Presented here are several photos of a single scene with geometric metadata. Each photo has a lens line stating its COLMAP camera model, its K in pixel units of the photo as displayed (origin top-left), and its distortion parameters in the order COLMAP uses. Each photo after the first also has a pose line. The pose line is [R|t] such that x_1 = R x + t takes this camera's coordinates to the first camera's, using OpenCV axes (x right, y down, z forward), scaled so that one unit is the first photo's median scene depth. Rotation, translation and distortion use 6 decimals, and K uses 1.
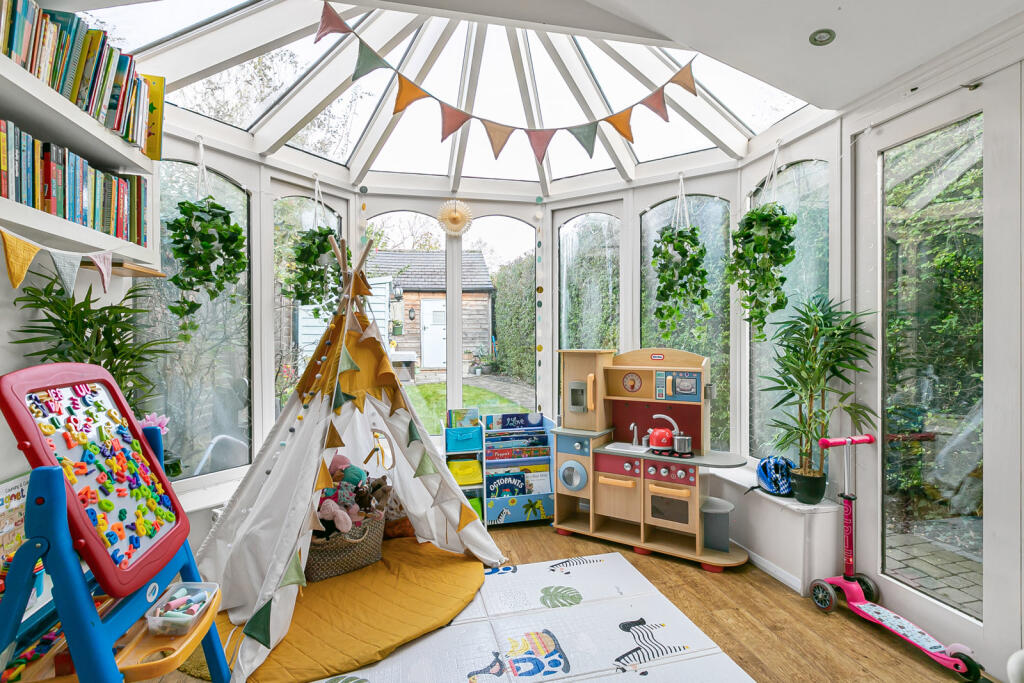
lens RADIAL K [[489.7, 0, 514.0], [0, 489.7, 338.5], [0, 0, 1]] dist [-0.000214, -0.000432]
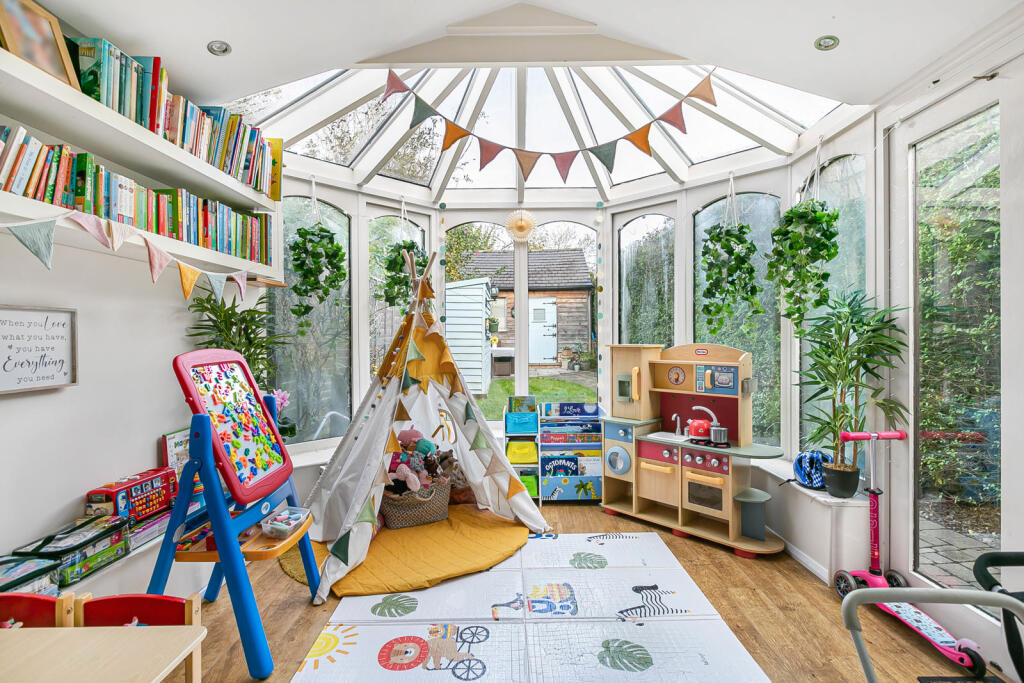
lens RADIAL K [[489.7, 0, 511.3], [0, 489.7, 339.5], [0, 0, 1]] dist [-0.000214, -0.000432]
pose [[0.972765, 0.003498, -0.231766, 0.181809], [-0.001691, 0.999967, 0.007995, 0.004740], [0.231786, -0.007385, 0.972739, -0.142416]]
